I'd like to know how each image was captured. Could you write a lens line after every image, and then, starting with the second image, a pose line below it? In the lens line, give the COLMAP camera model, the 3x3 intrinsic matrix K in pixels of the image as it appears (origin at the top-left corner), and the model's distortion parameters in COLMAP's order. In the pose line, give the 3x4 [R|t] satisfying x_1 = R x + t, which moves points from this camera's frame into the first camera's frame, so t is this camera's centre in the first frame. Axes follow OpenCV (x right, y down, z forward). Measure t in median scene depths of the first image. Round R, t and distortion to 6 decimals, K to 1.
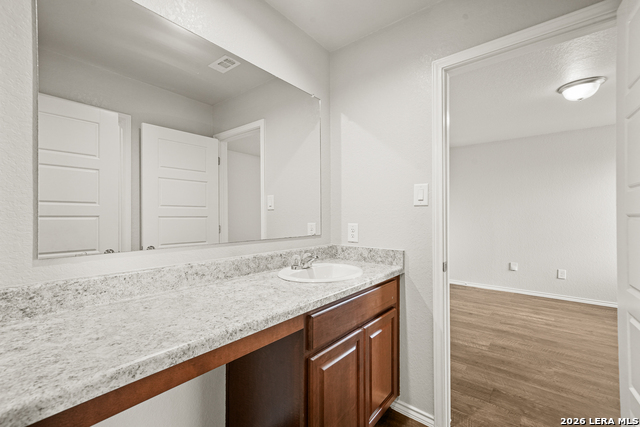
lens RADIAL K [[279.6, 0, 325.9], [0, 279.6, 214.7], [0, 0, 1]] dist [0.008556, 0.000959]
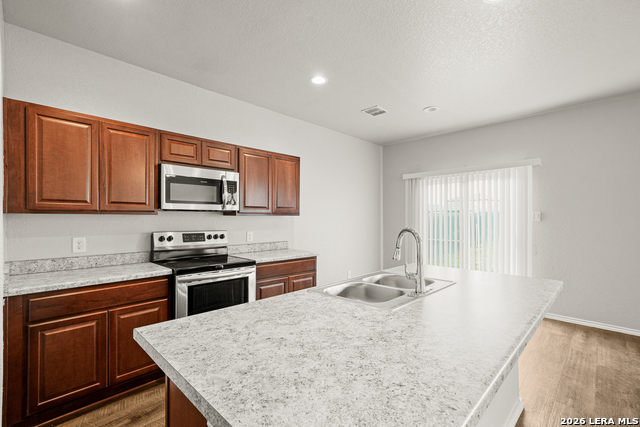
lens RADIAL K [[287.8, 0, 322.3], [0, 287.8, 219.4], [0, 0, 1]] dist [0.011983, 0.000433]
pose [[-0.994887, -0.008237, 0.100661, -1.182042], [-0.008753, 0.999951, -0.004685, -0.109929], [-0.100617, -0.005542, -0.994910, 1.664375]]
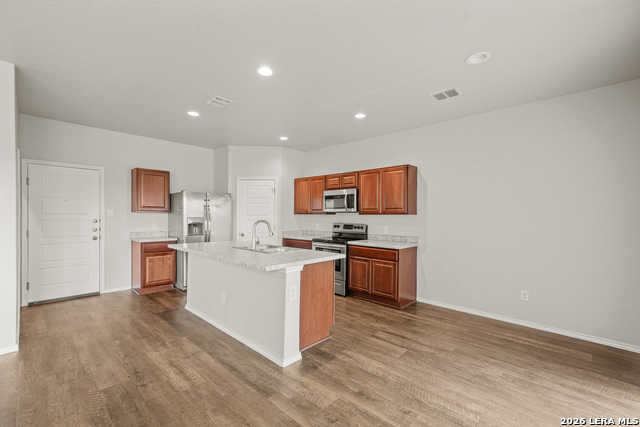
lens RADIAL K [[279.6, 0, 316.3], [0, 279.6, 217.2], [0, 0, 1]] dist [0.008556, 0.000959]
pose [[0.084681, -0.011026, 0.996347, -5.434456], [-0.019035, 0.999738, 0.012681, -0.170553], [-0.996226, -0.020039, 0.084449, -1.445506]]
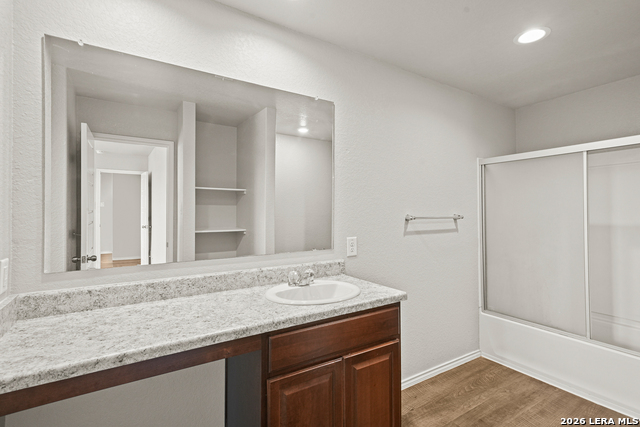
lens RADIAL K [[308.5, 0, 324.8], [0, 308.5, 216.6], [0, 0, 1]] dist [0.013652, 0.002206]
pose [[0.947012, -0.002964, -0.321185, 0.351905], [0.008602, 0.999833, 0.016136, -0.119638], [0.321083, -0.018044, 0.946879, -0.337230]]
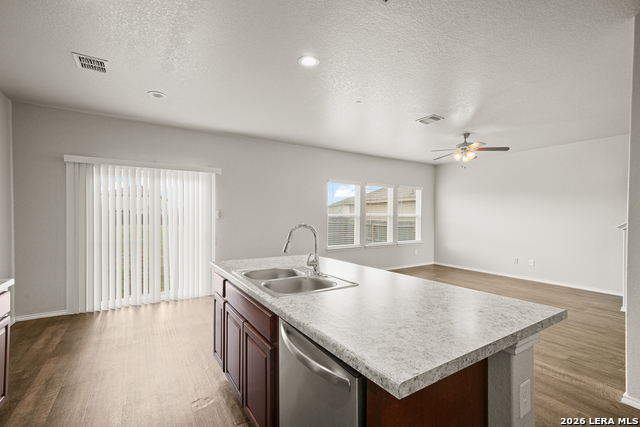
lens RADIAL K [[287.8, 0, 321.4], [0, 287.8, 215.9], [0, 0, 1]] dist [0.011983, 0.000433]
pose [[-0.322383, -0.012204, -0.946531, 0.636145], [0.003162, 0.999897, -0.013969, -0.097812], [0.946604, -0.007496, -0.322311, 0.529779]]
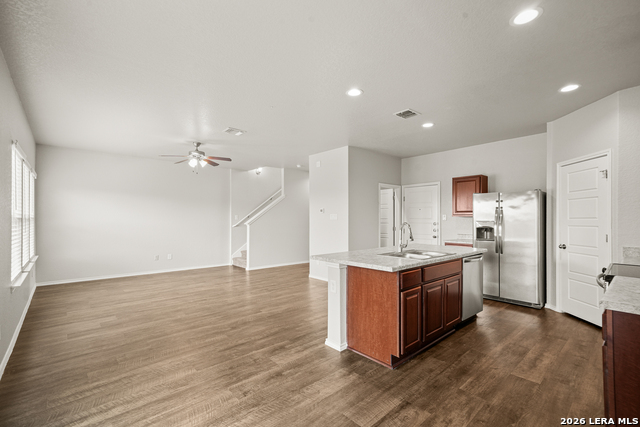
lens RADIAL K [[287.8, 0, 319.7], [0, 287.8, 215.9], [0, 0, 1]] dist [0.011983, 0.000433]
pose [[0.985247, -0.008552, -0.170925, -2.055962], [0.008529, 0.999963, -0.000866, -0.165271], [0.170926, -0.000604, 0.985284, -4.414600]]
